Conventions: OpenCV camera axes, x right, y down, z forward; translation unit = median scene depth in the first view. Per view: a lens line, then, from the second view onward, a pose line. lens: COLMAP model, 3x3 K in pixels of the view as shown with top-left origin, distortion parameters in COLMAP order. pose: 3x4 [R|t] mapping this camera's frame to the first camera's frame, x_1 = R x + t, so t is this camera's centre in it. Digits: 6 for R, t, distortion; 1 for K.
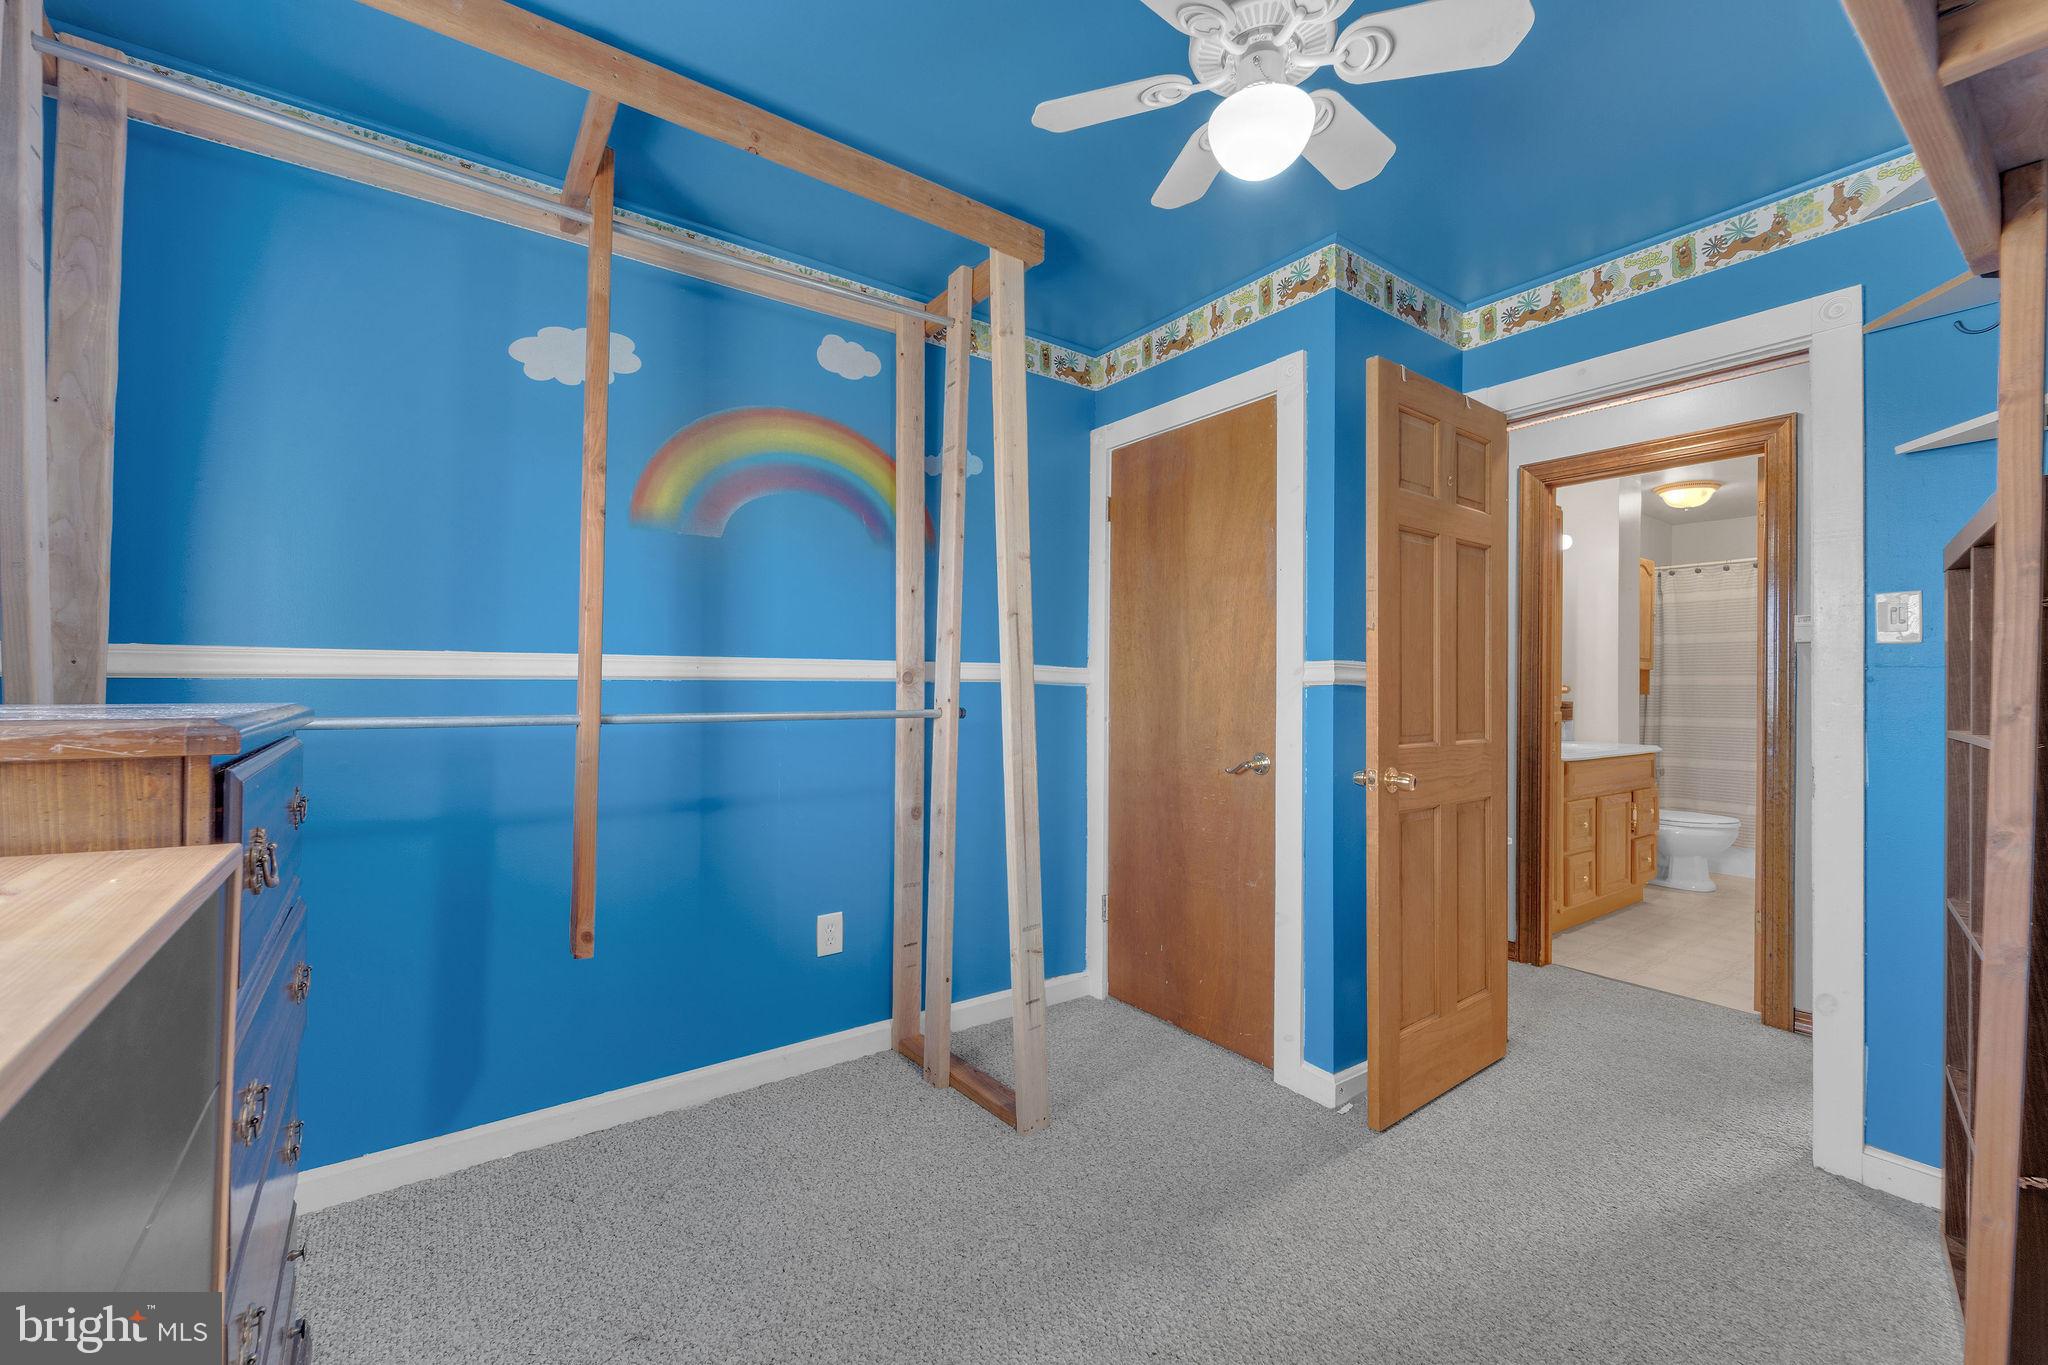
lens RADIAL K [[827.1, 0, 1015.4], [0, 827.1, 691.3], [0, 0, 1]] dist [0.000686, -0.000495]
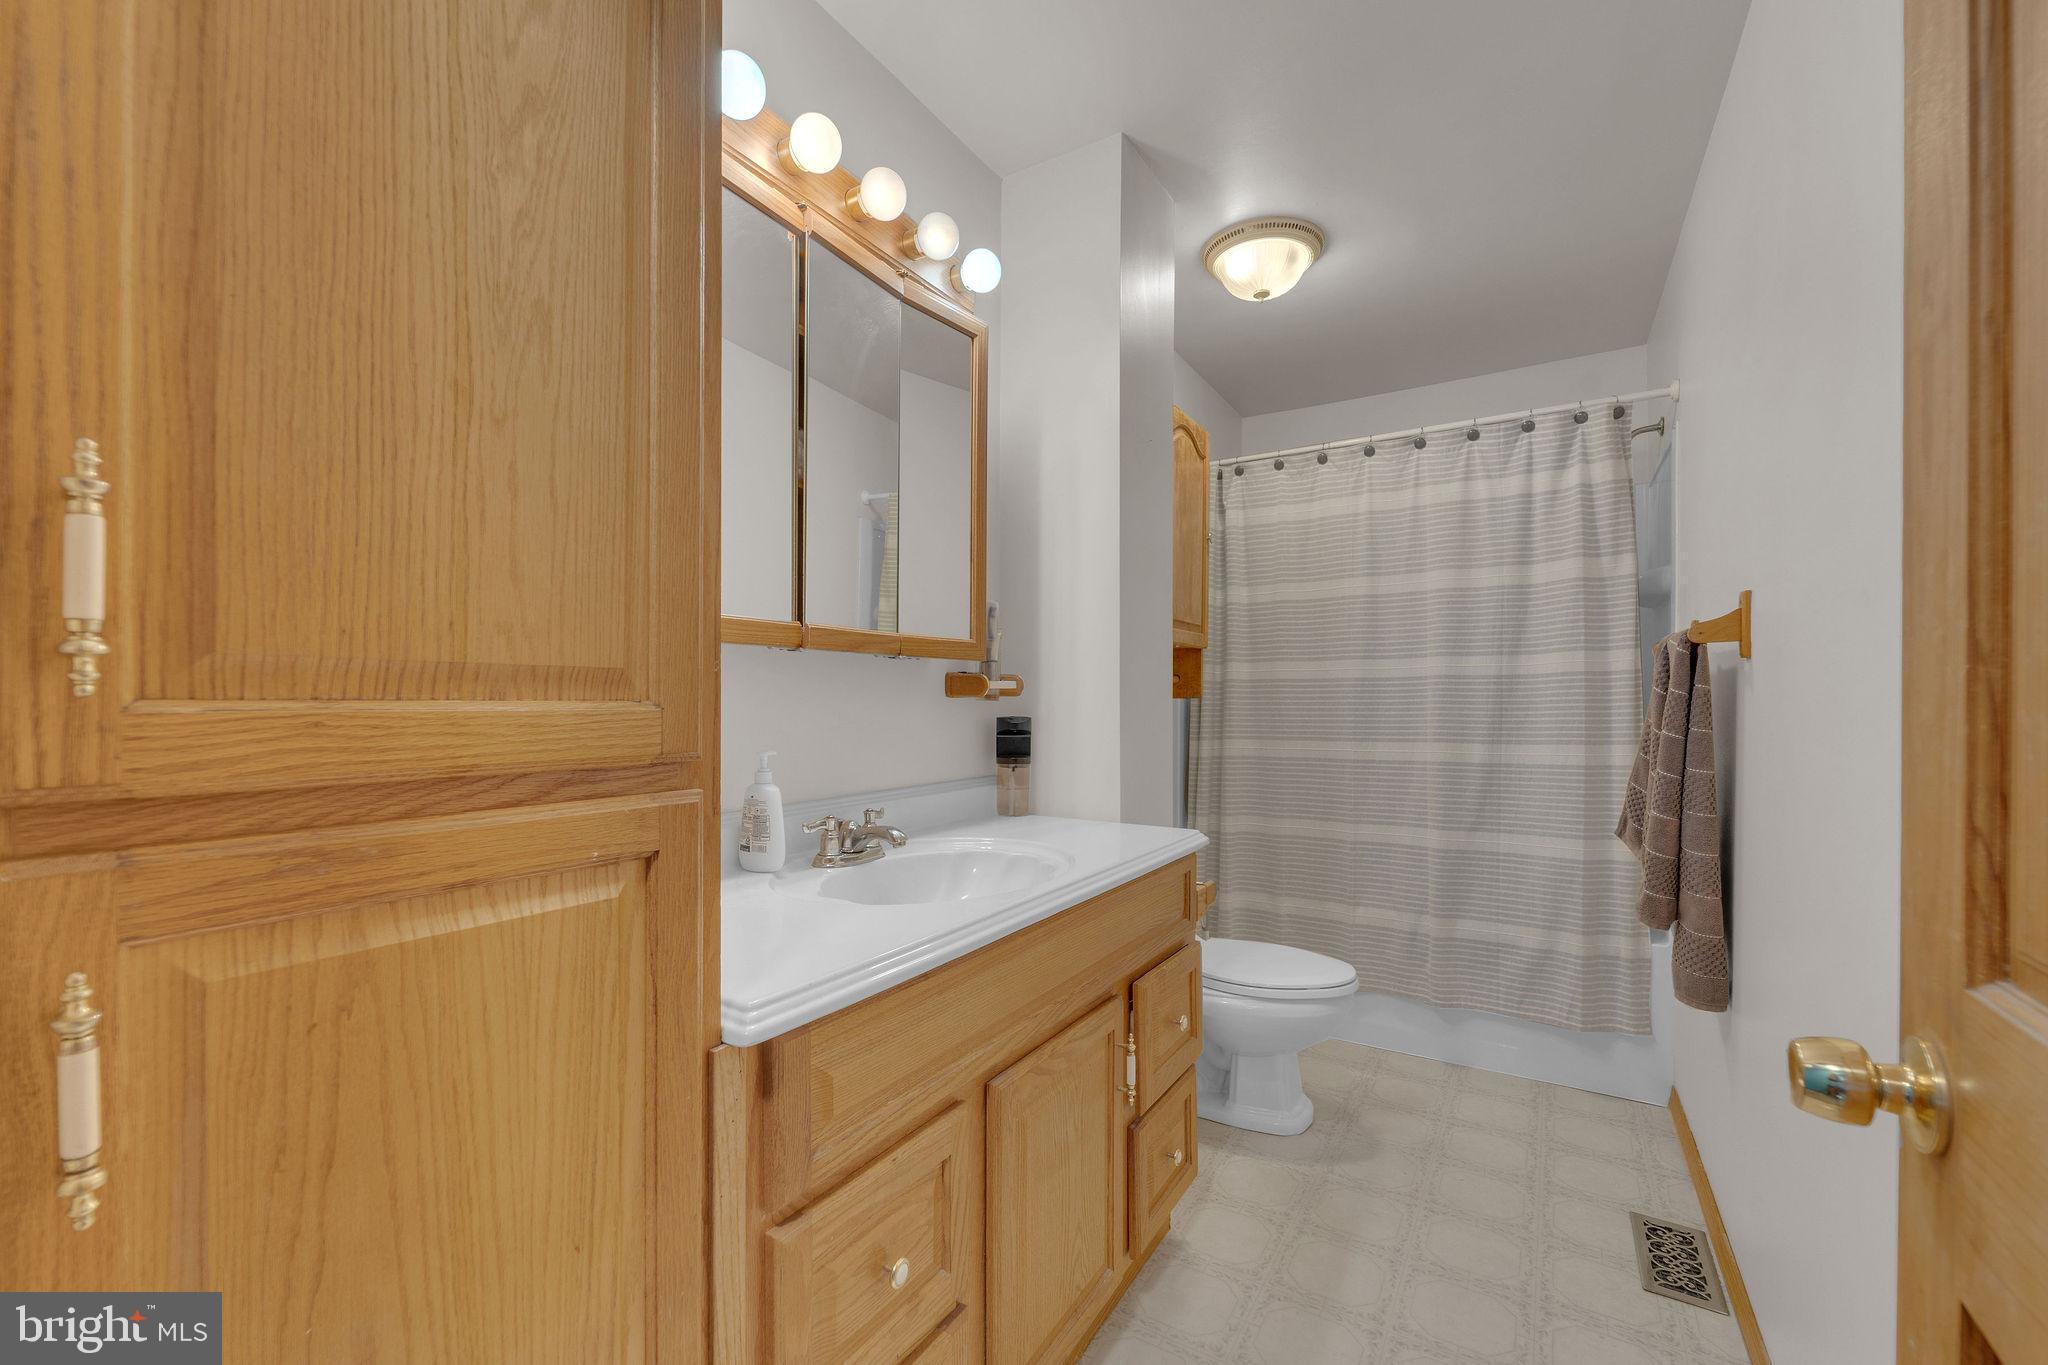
lens RADIAL K [[827.1, 0, 1015.4], [0, 827.1, 691.3], [0, 0, 1]] dist [0.000686, -0.000495]
pose [[0.924602, 0.000456, 0.380933, 0.467757], [0.000377, 0.999998, -0.002112, 0.000375], [-0.380933, 0.002097, 0.924600, 0.575317]]
